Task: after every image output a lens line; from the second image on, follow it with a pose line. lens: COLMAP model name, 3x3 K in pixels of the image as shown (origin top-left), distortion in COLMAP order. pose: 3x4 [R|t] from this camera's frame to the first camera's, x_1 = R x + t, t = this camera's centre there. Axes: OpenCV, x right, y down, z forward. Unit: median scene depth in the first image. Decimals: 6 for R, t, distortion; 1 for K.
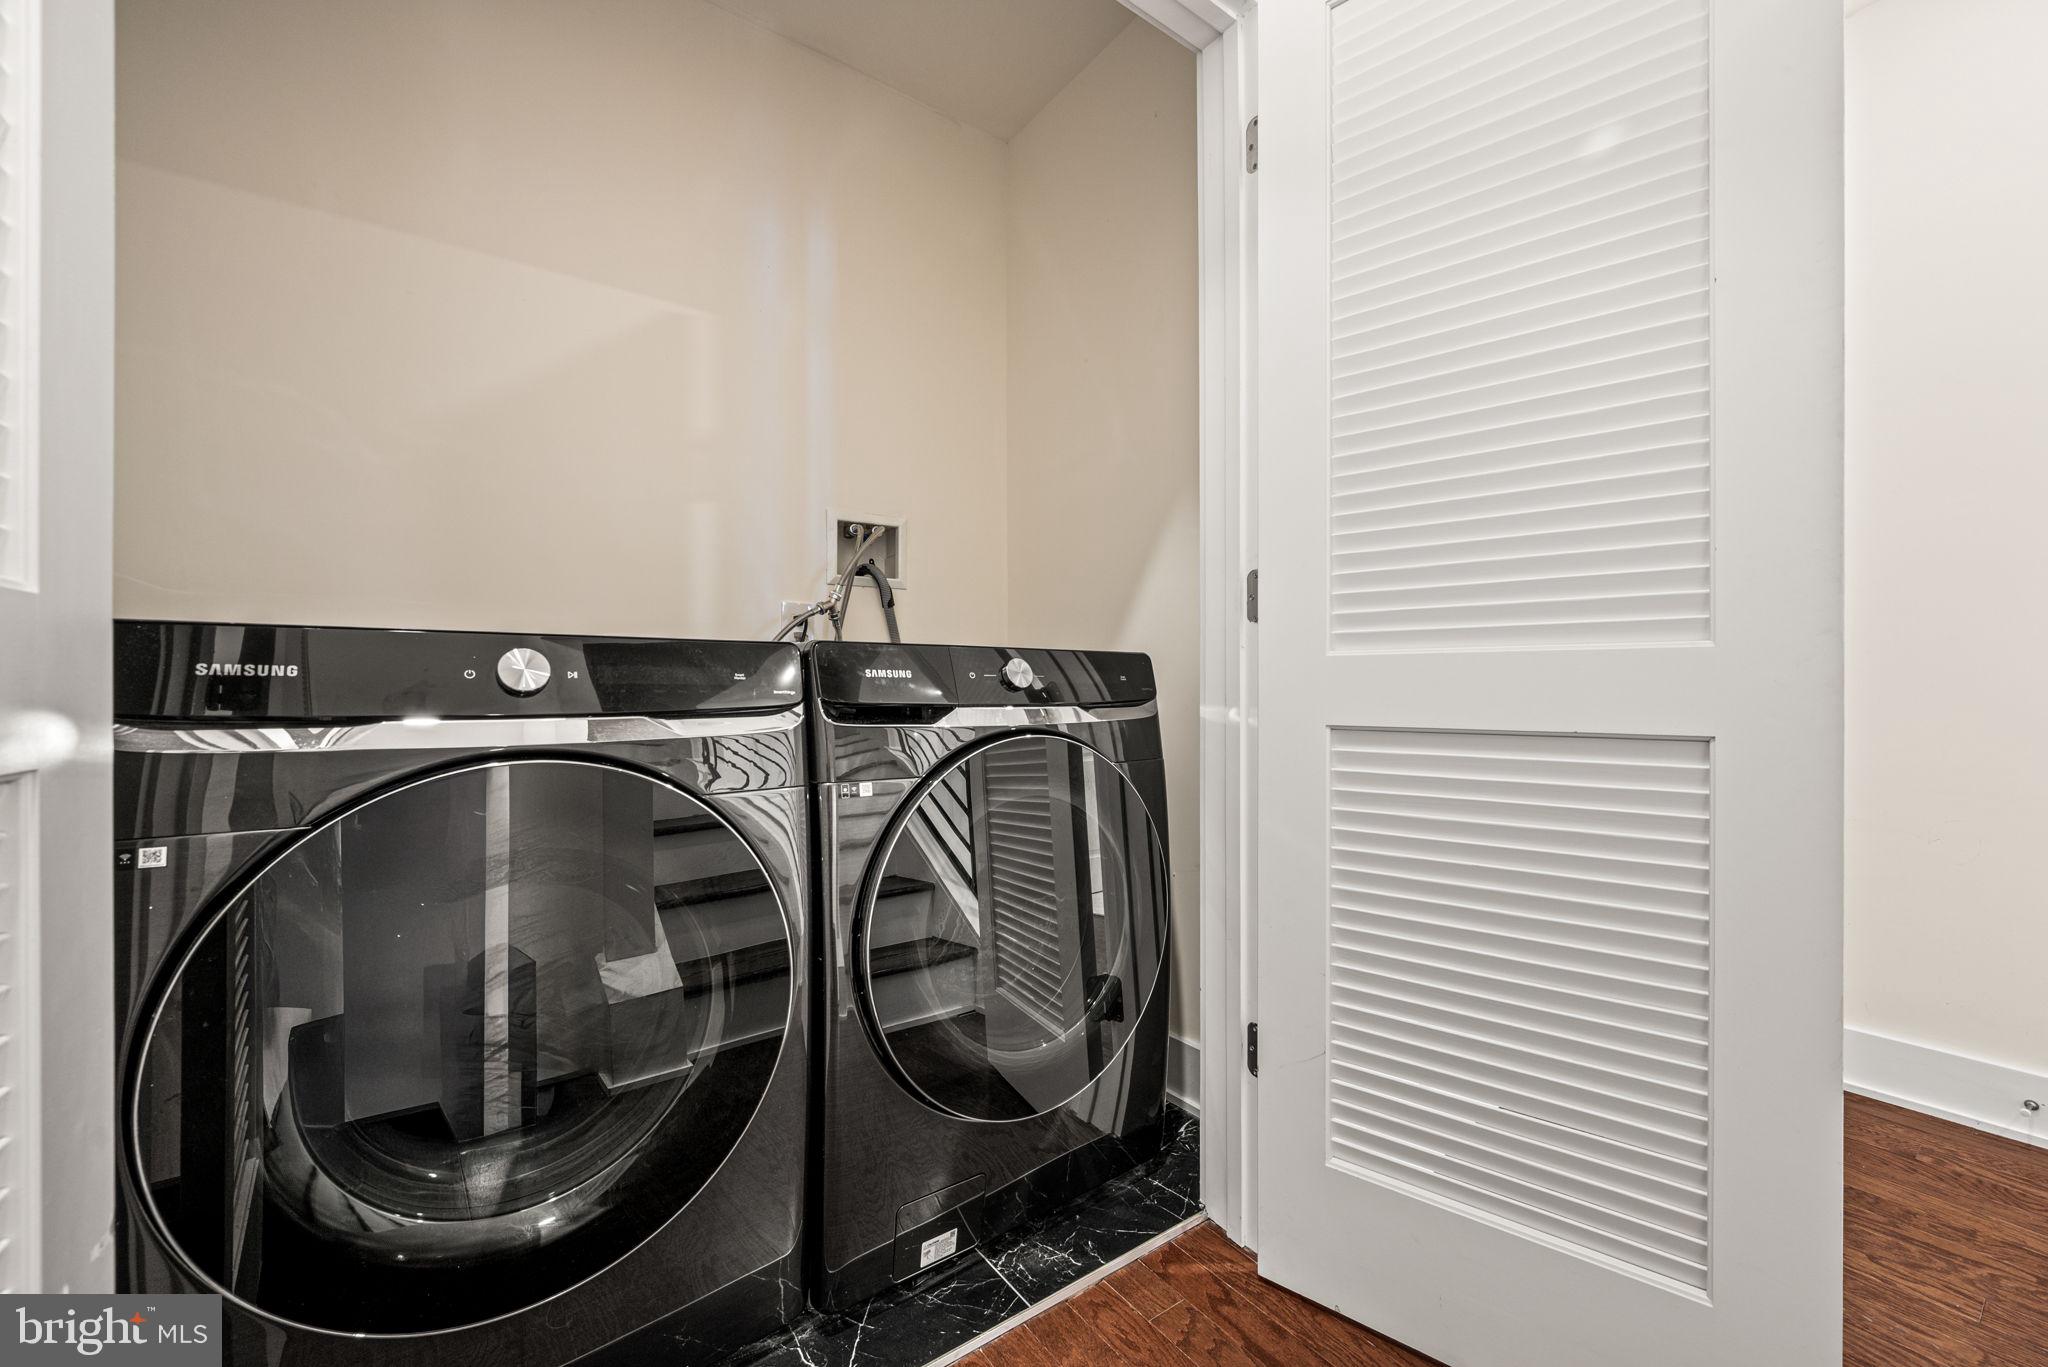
lens RADIAL K [[814.2, 0, 1024.0], [0, 814.2, 683.5], [0, 0, 1]] dist [-0.008328, -0.000117]
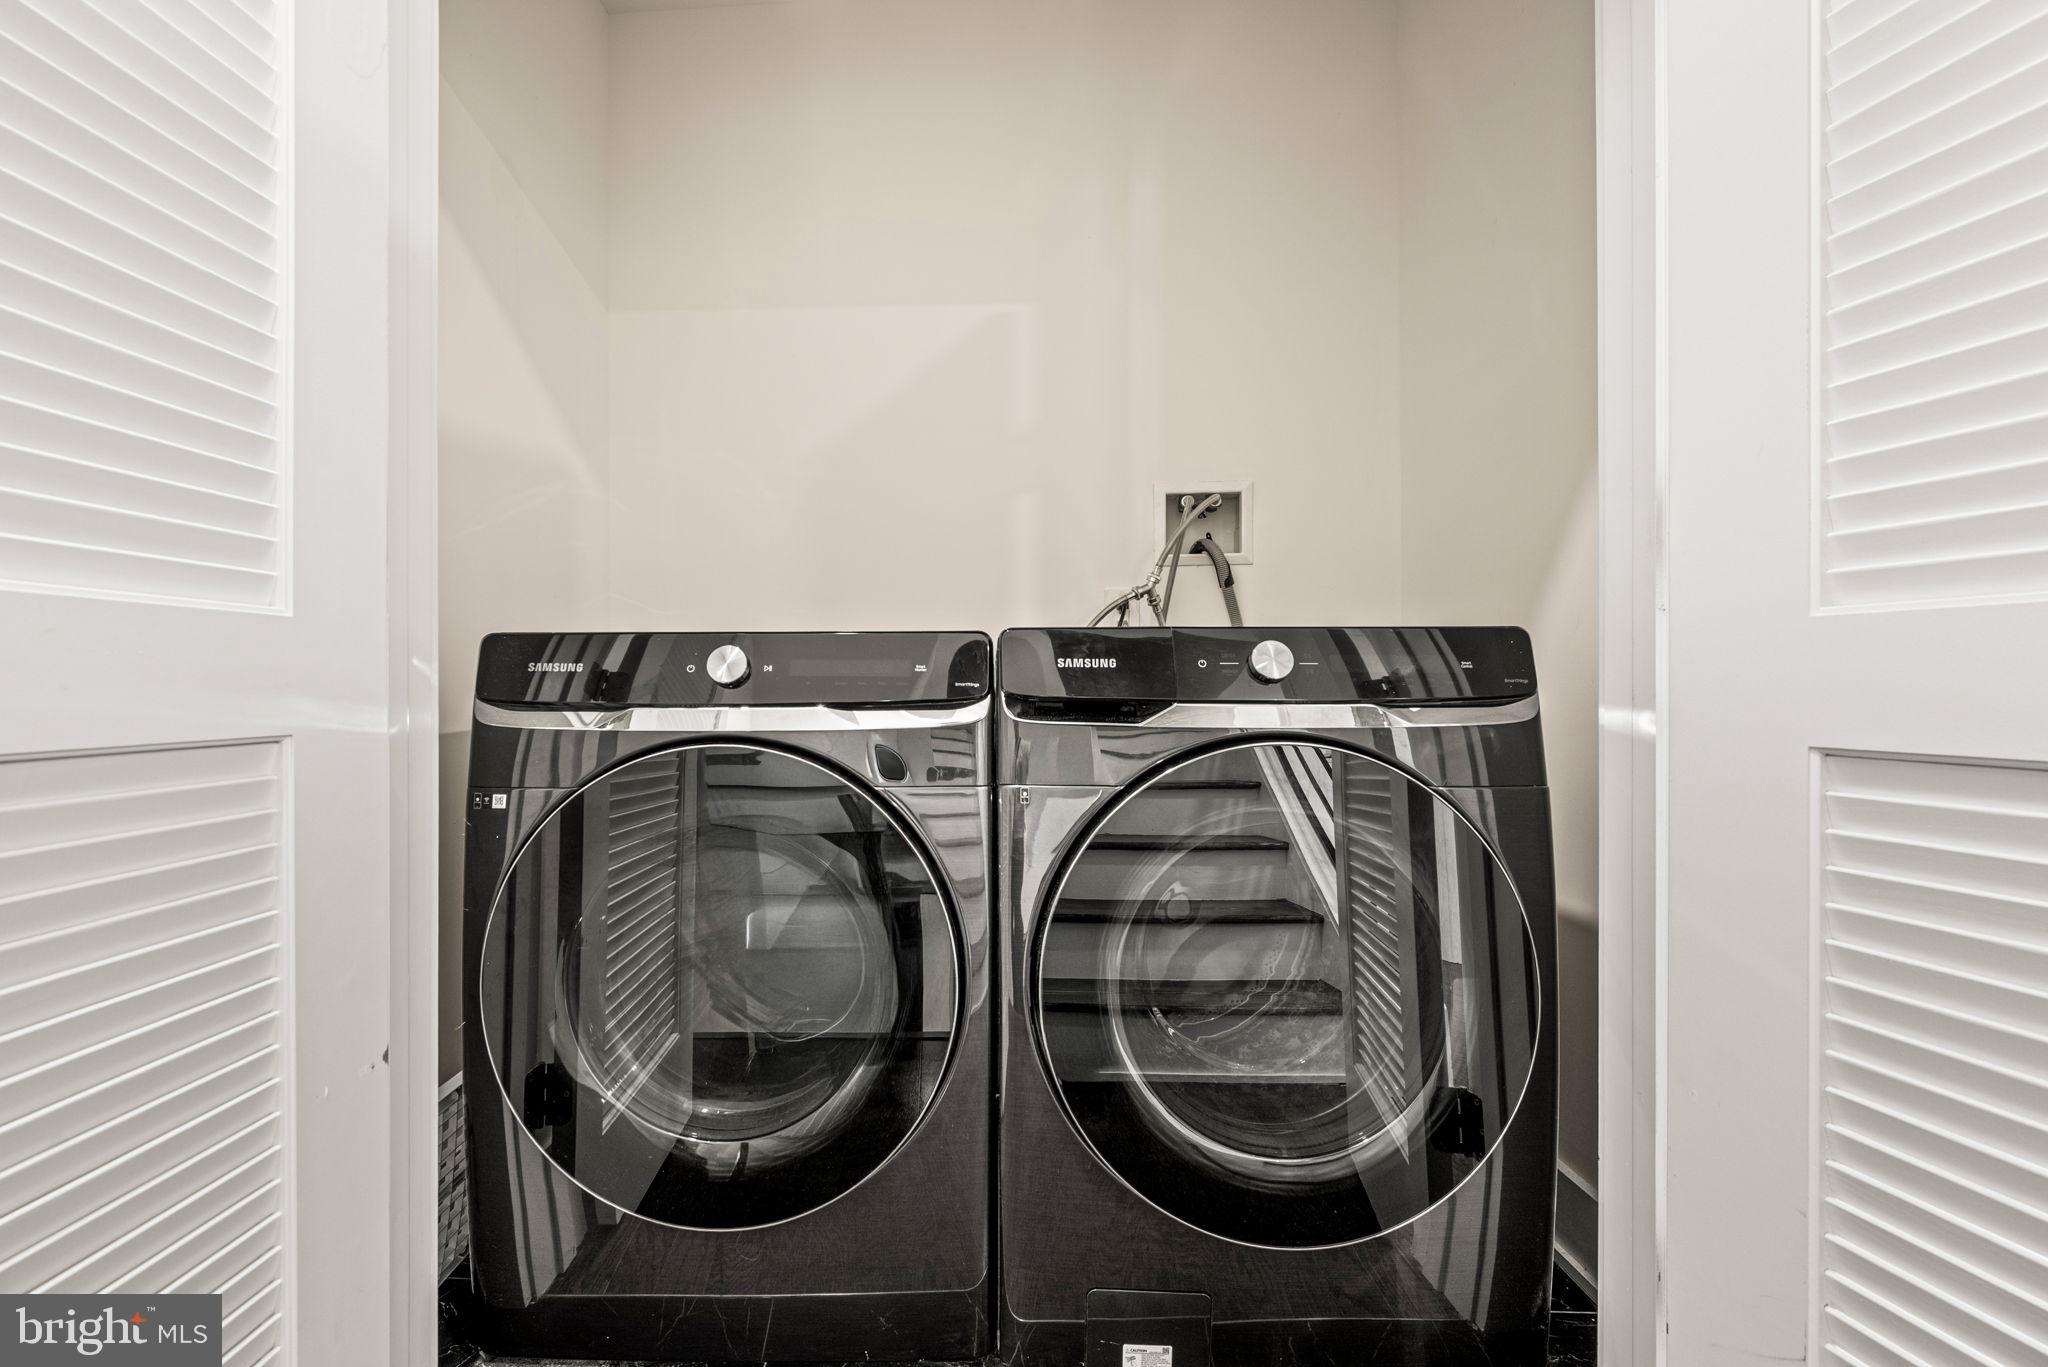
lens RADIAL K [[827.4, 0, 1021.7], [0, 827.4, 678.2], [0, 0, 1]] dist [-0.000807, -0.000254]
pose [[0.777708, -0.004412, -0.628610, 0.273896], [0.006101, 0.999981, 0.000530, 0.002527], [0.628596, -0.004248, 0.777720, 0.226283]]
